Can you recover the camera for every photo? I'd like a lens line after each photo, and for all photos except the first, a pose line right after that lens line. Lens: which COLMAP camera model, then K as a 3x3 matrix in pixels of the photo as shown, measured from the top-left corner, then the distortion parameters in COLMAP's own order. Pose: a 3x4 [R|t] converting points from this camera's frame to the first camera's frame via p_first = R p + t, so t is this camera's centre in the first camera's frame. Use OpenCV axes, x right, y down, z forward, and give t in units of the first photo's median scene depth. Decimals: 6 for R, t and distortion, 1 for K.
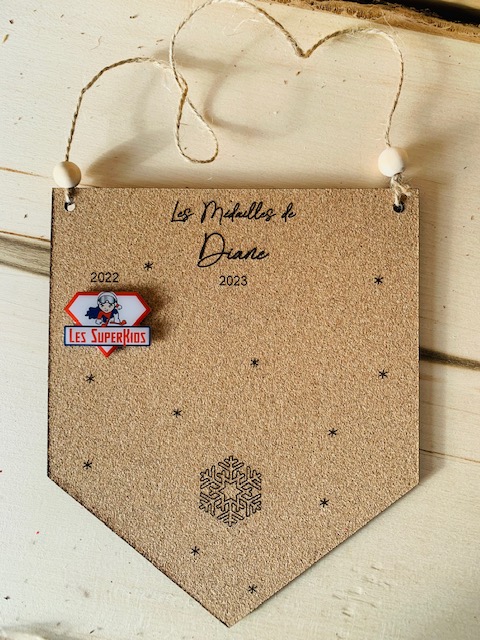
lens RADIAL K [[482.9, 0, 240.0], [0, 482.9, 320.0], [0, 0, 1]] dist [0.001784, -0.003126]
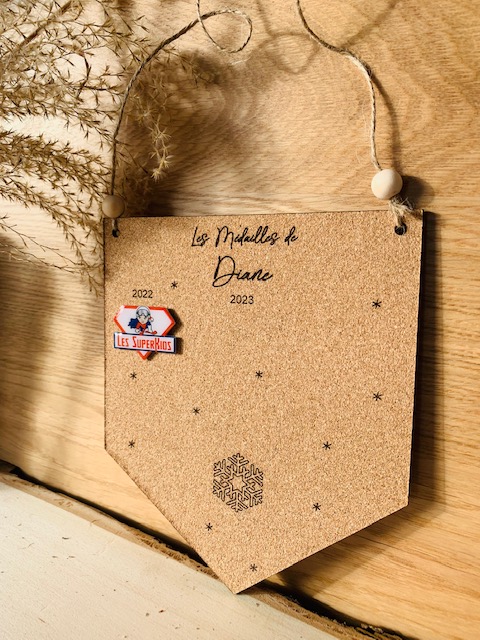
lens RADIAL K [[482.9, 0, 240.0], [0, 482.9, 320.0], [0, 0, 1]] dist [0.001784, -0.003126]
pose [[0.934888, 0.041623, -0.352494, 0.373079], [-0.004759, 0.994481, 0.104807, -0.151050], [0.354911, -0.096305, 0.929927, -0.029582]]
